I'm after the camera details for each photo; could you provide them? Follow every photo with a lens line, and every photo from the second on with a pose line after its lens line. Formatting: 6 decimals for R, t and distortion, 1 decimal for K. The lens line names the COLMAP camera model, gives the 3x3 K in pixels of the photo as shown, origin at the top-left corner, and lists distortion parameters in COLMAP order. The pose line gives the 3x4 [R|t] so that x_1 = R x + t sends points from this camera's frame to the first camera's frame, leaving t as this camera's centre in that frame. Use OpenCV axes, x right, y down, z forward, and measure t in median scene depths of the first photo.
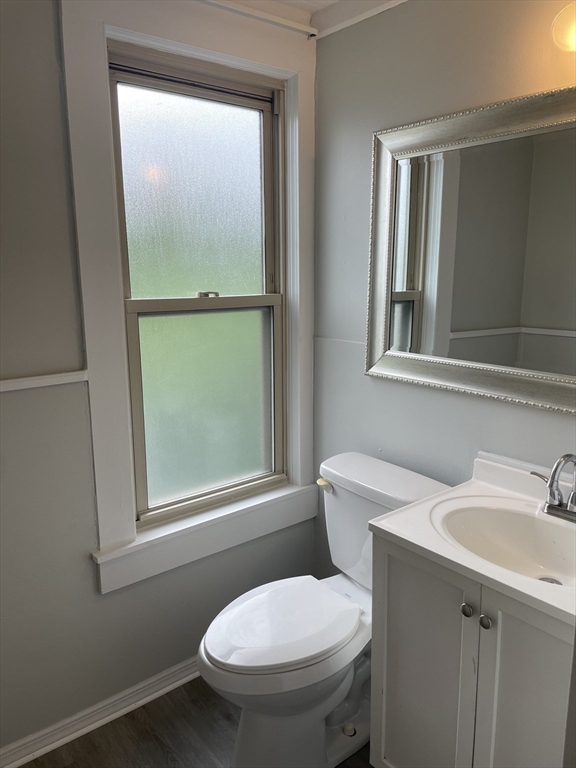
lens RADIAL K [[582.1, 0, 287.2], [0, 582.1, 383.8], [0, 0, 1]] dist [0.085281, -0.107192]
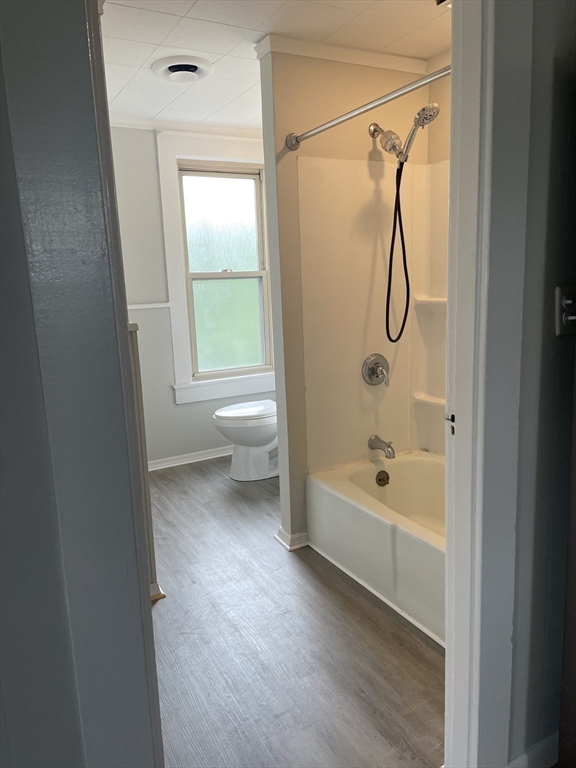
lens RADIAL K [[582.1, 0, 289.2], [0, 582.1, 384.2], [0, 0, 1]] dist [0.085281, -0.107192]
pose [[0.988902, 0.000810, -0.148564, 0.421216], [-0.000476, 0.999997, 0.002286, 0.263265], [0.148566, -0.002190, 0.988900, -1.086655]]
